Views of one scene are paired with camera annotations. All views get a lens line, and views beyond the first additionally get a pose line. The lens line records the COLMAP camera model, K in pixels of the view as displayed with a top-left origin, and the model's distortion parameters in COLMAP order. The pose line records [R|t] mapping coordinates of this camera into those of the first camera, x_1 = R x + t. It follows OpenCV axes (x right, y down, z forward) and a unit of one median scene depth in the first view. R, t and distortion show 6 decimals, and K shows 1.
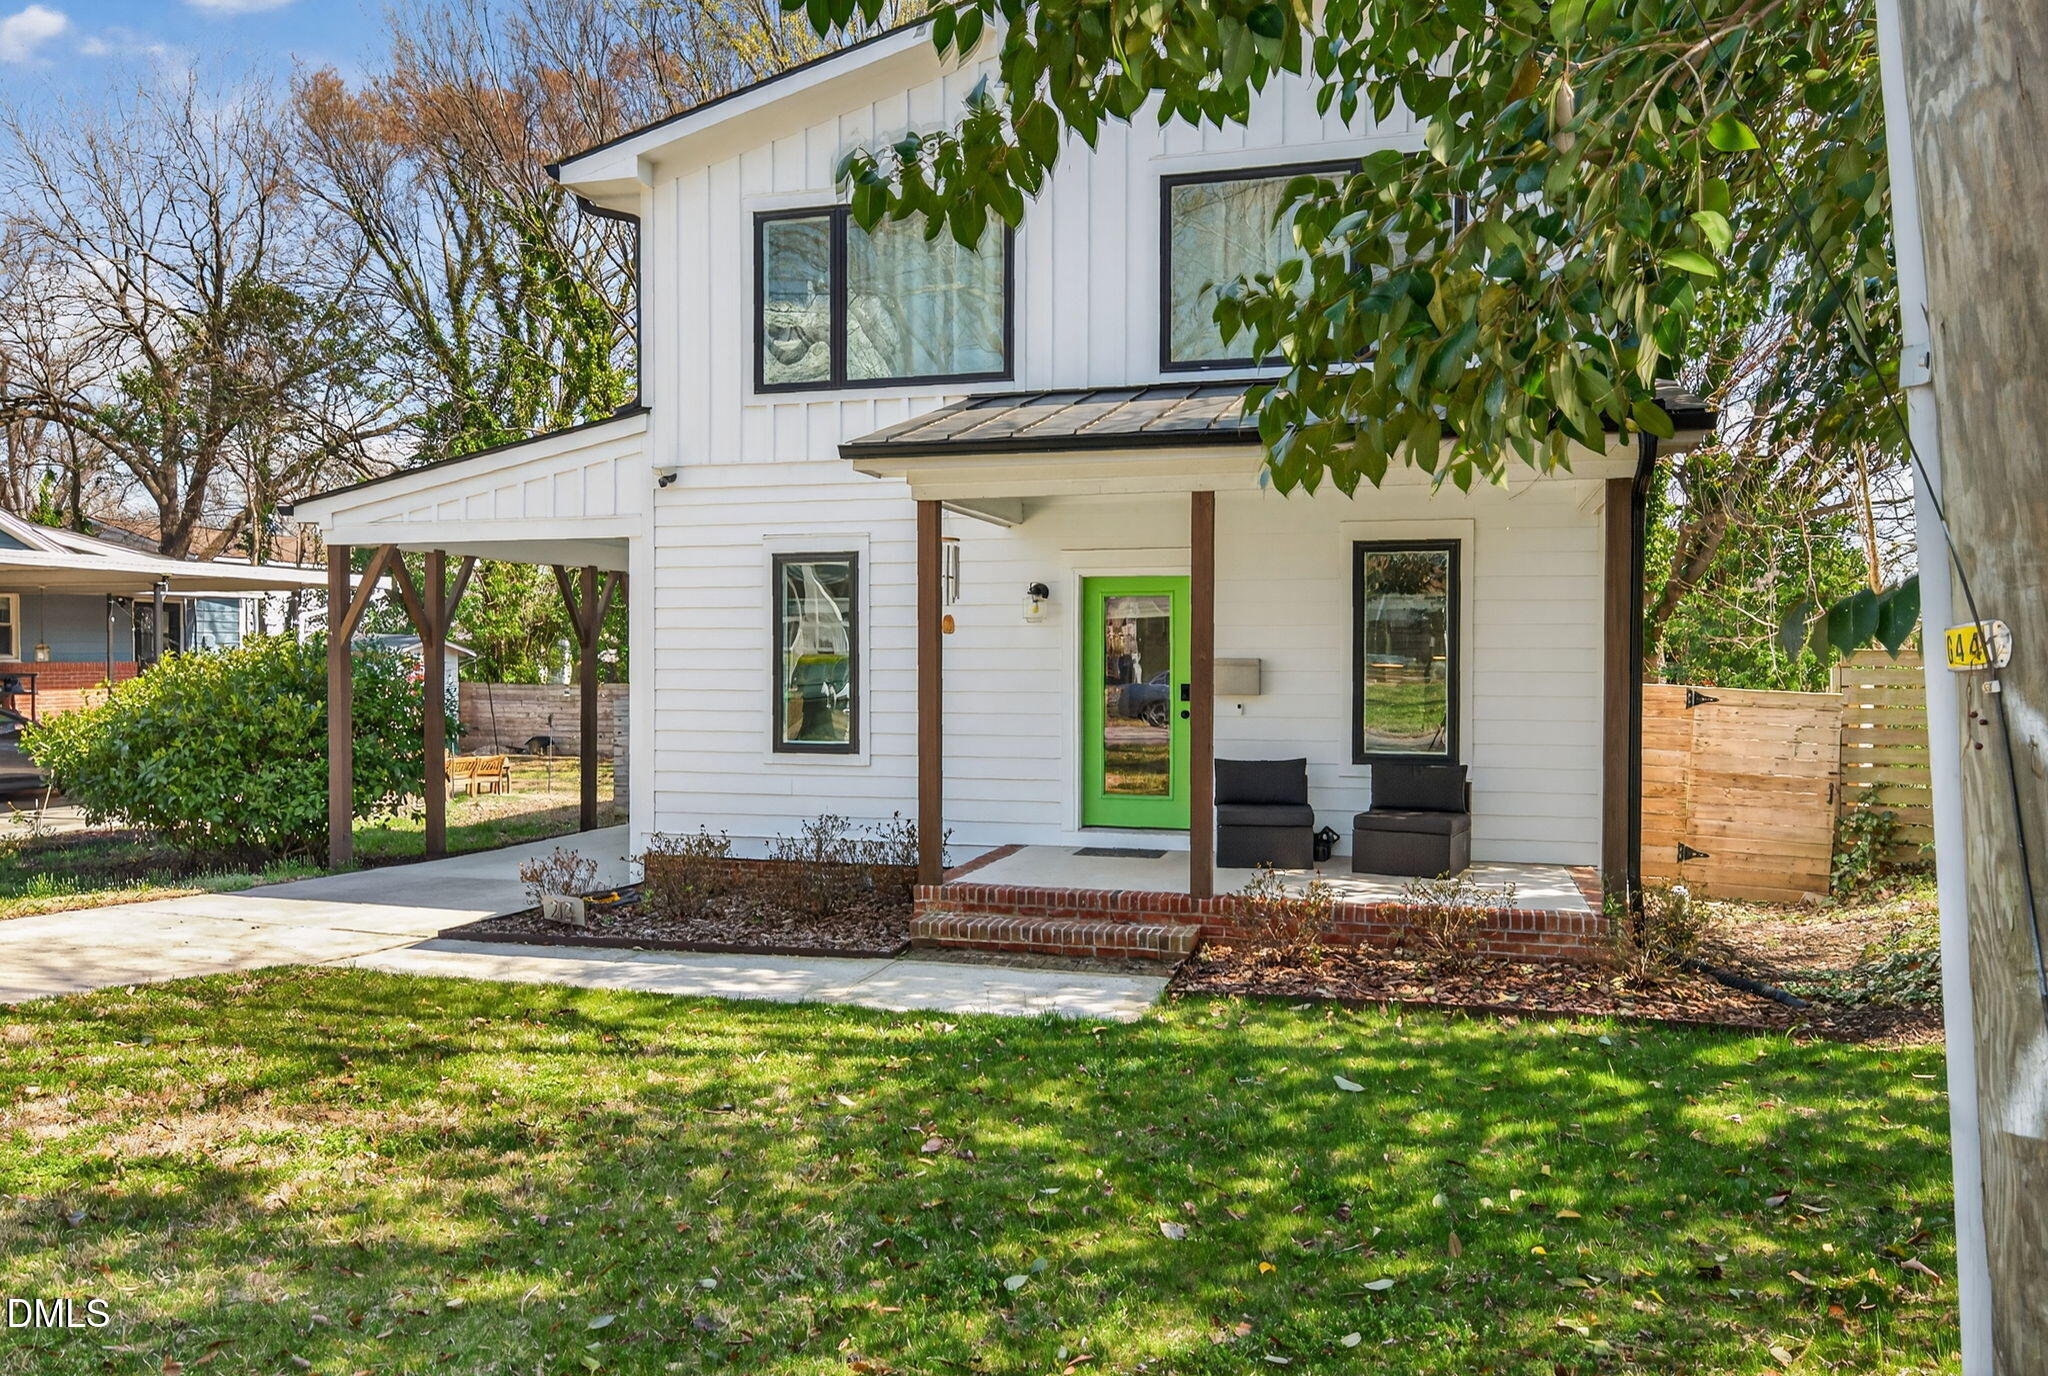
lens RADIAL K [[1391.9, 0, 1023.3], [0, 1391.9, 674.4], [0, 0, 1]] dist [0.007517, 0.006748]
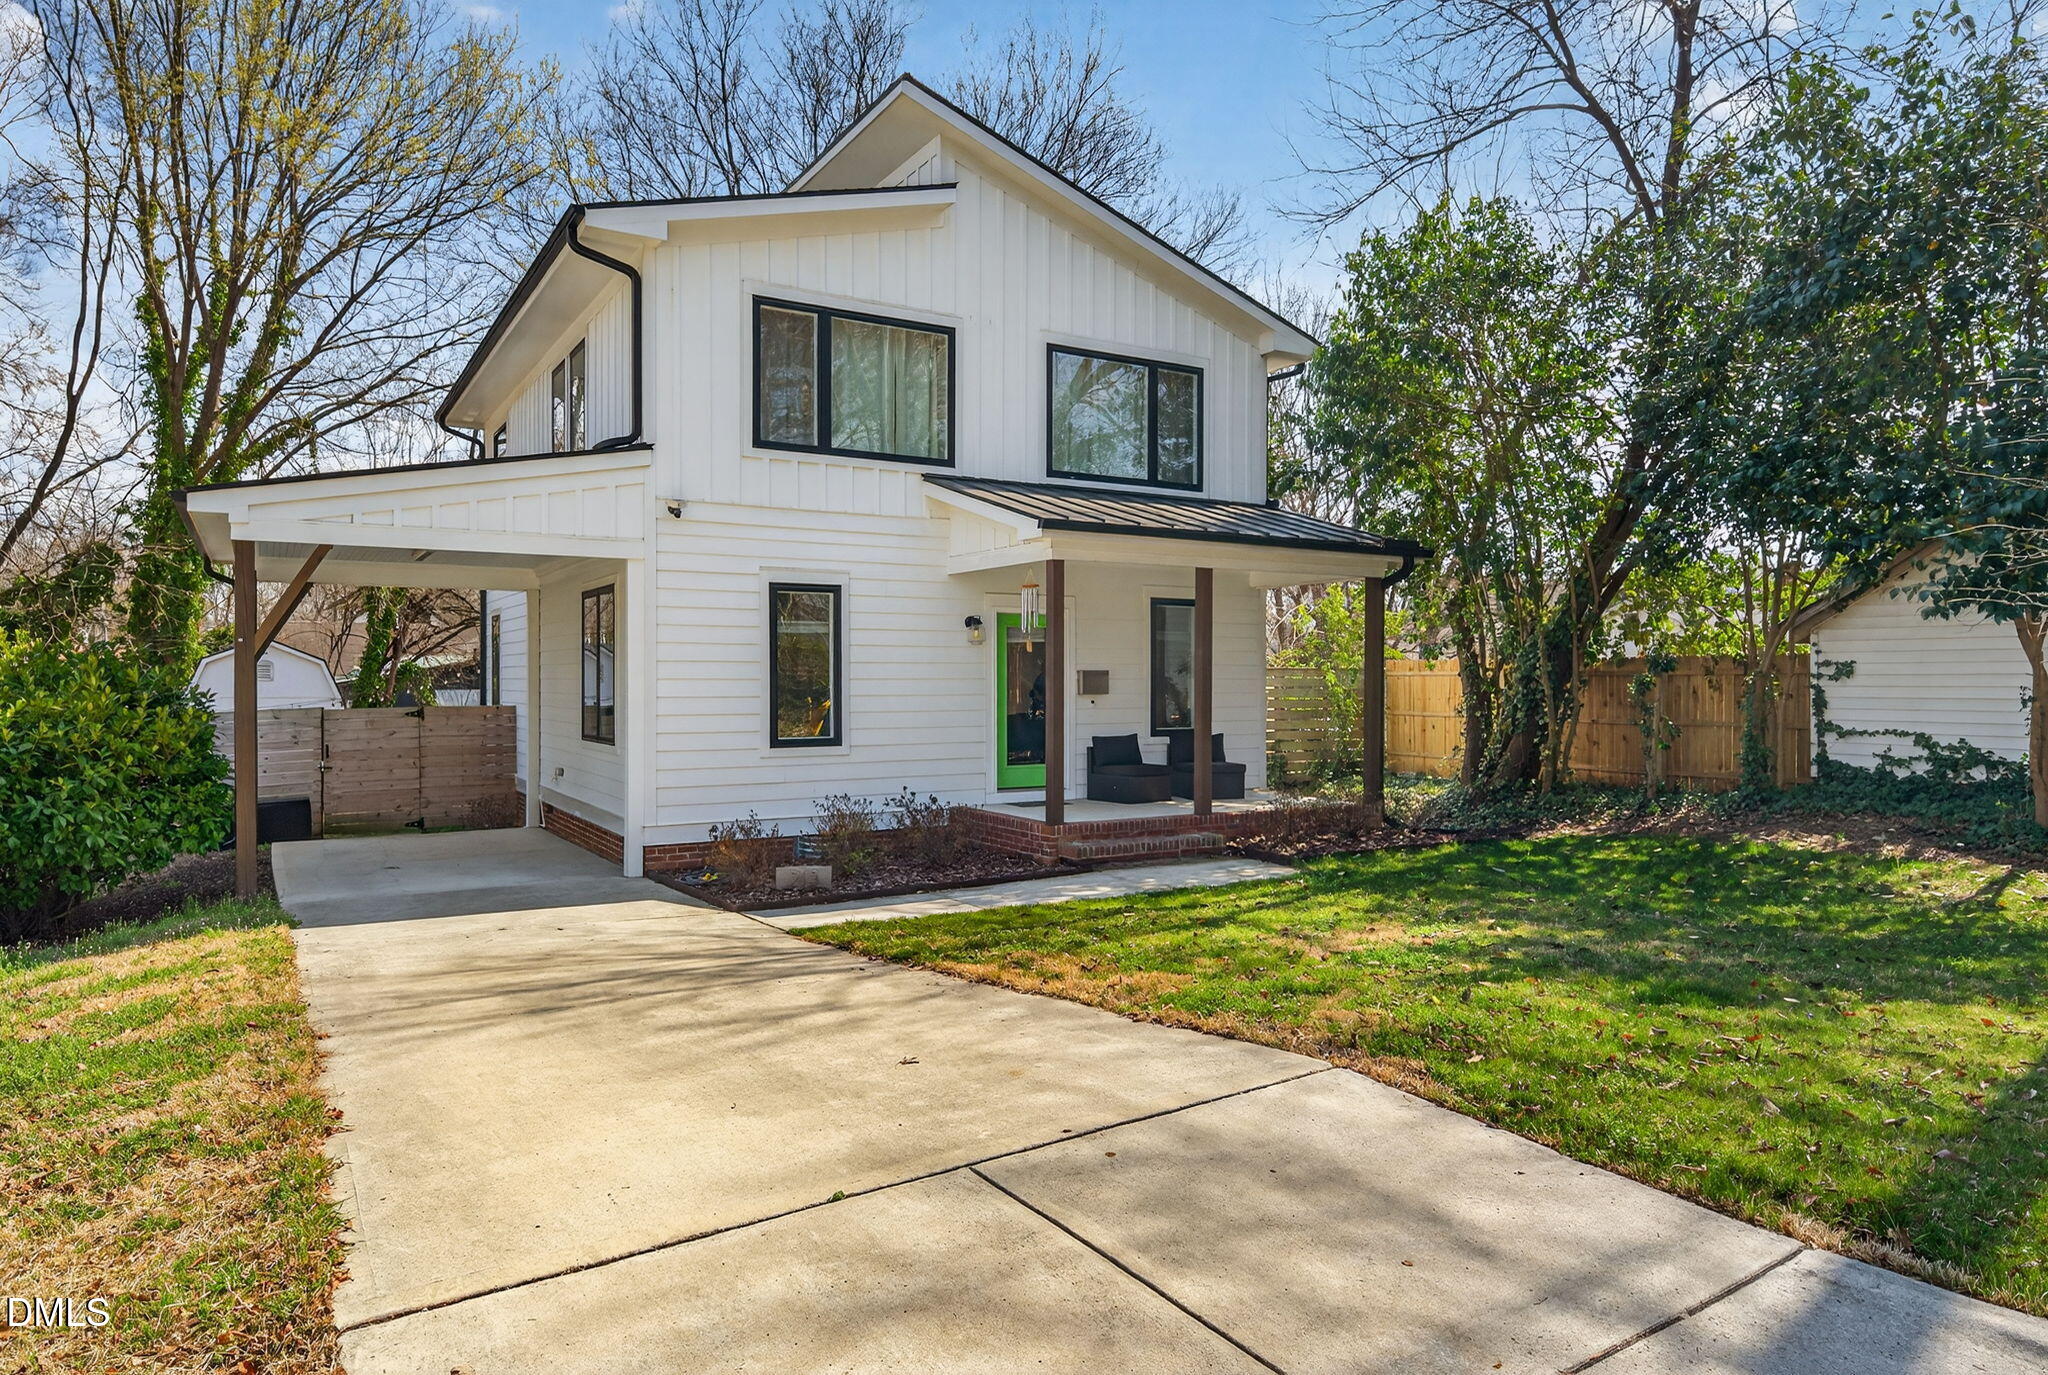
lens RADIAL K [[1251.2, 0, 1020.5], [0, 1251.2, 688.1], [0, 0, 1]] dist [0.003742, 0.000962]
pose [[0.696934, -0.006170, 0.717109, -0.800047], [0.009413, 0.999956, -0.000544, 0.006733], [-0.717073, 0.007129, 0.696961, 0.094234]]
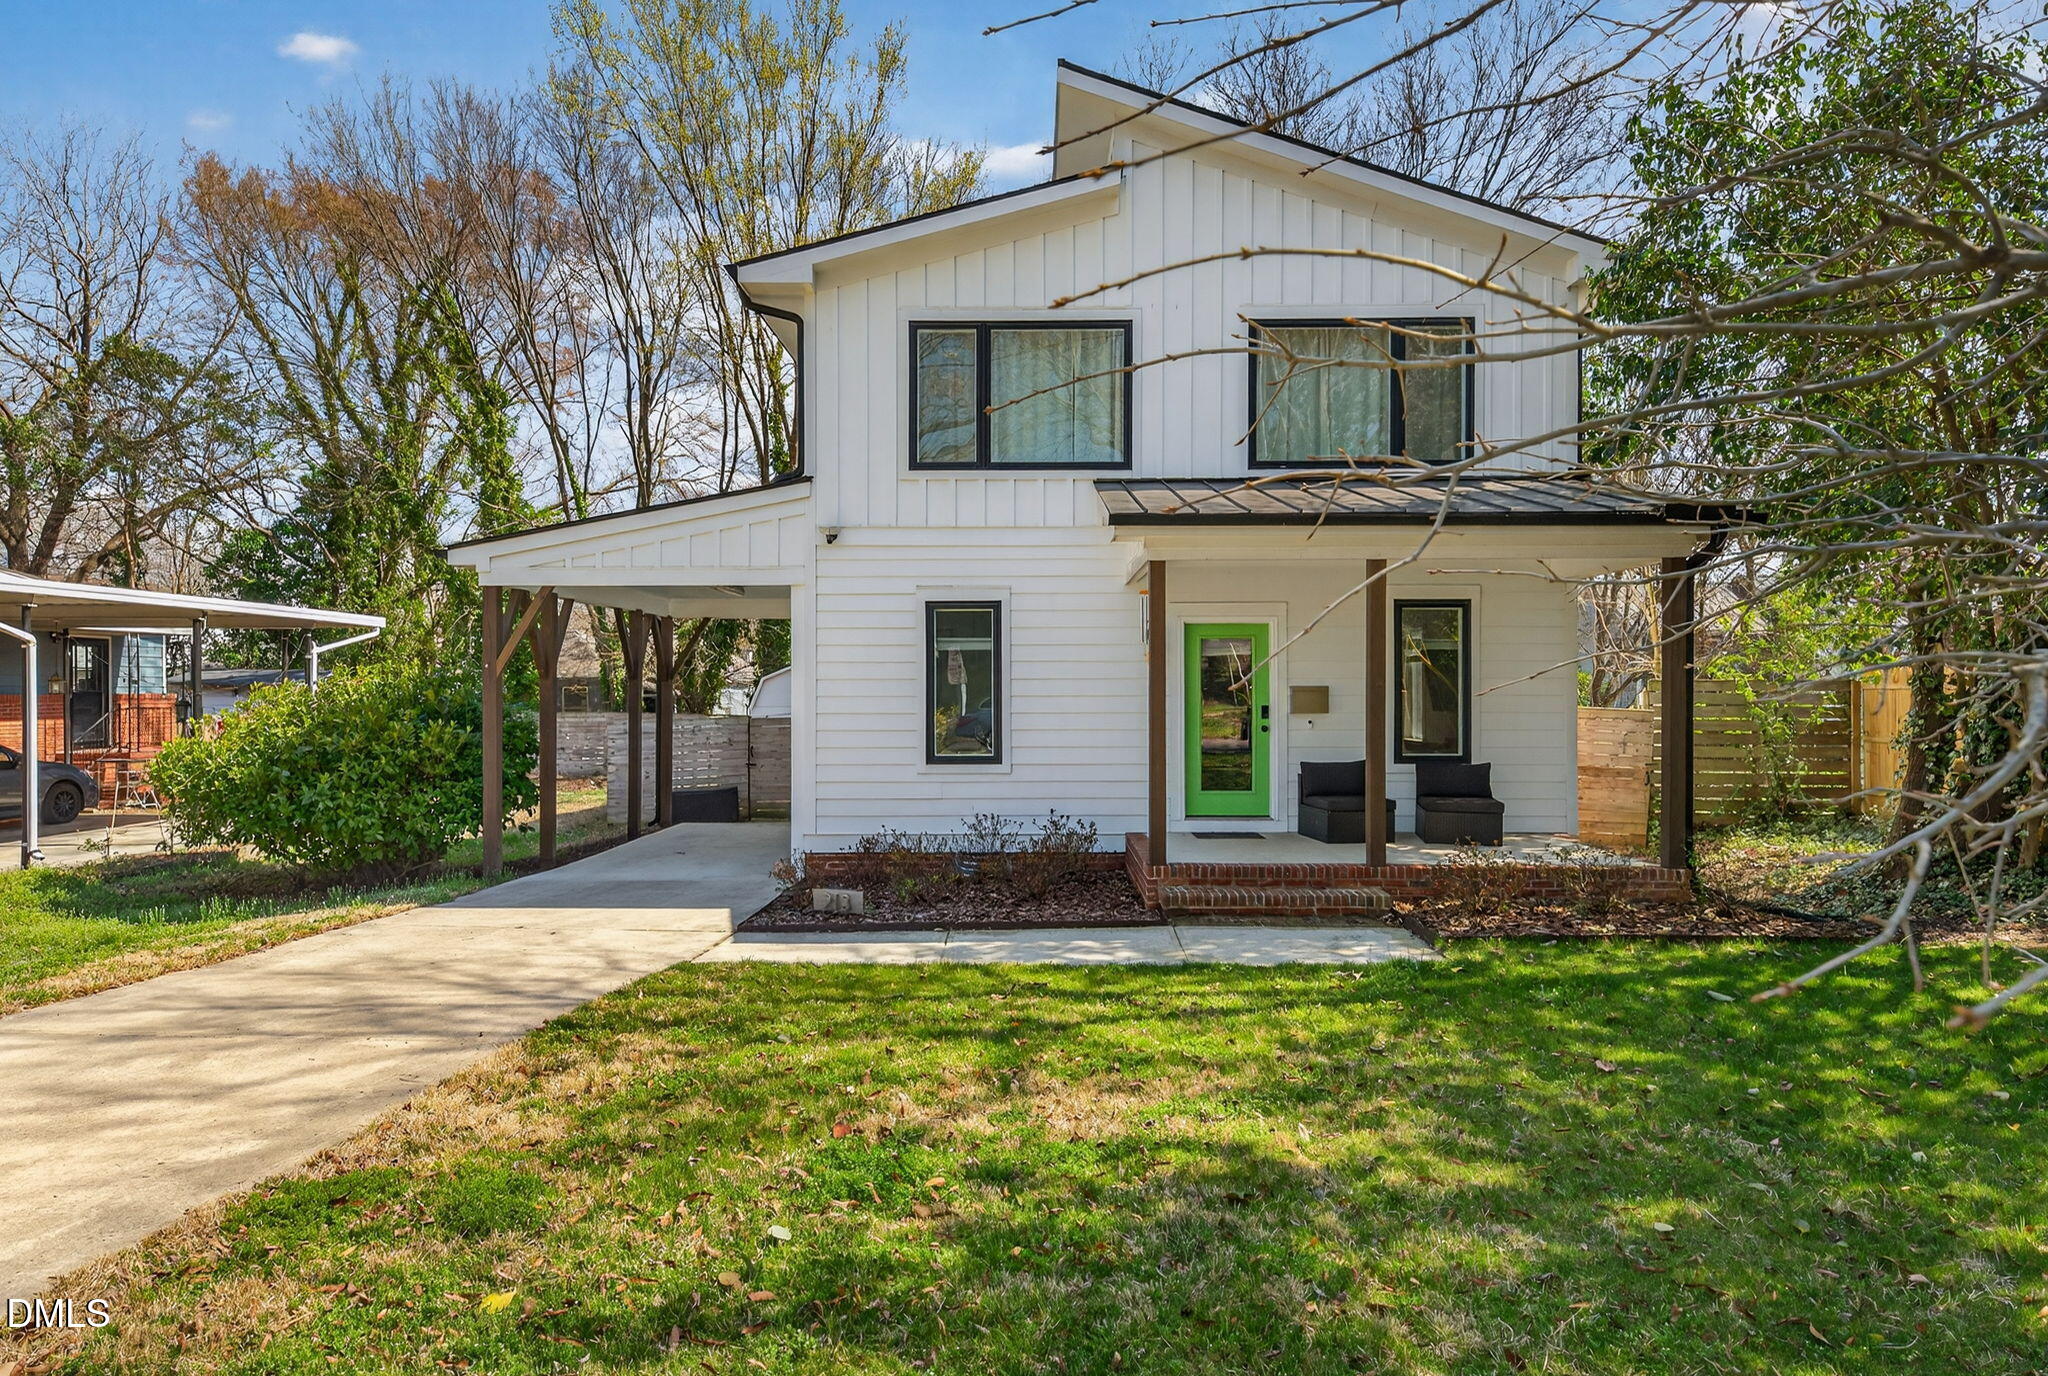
lens RADIAL K [[1076.4, 0, 1033.1], [0, 1076.4, 698.1], [0, 0, 1]] dist [0.002400, -0.002342]
pose [[0.968312, -0.004555, 0.249701, -0.323601], [0.005312, 0.999983, -0.002361, 0.000583], [-0.249686, 0.003612, 0.968320, 0.063947]]
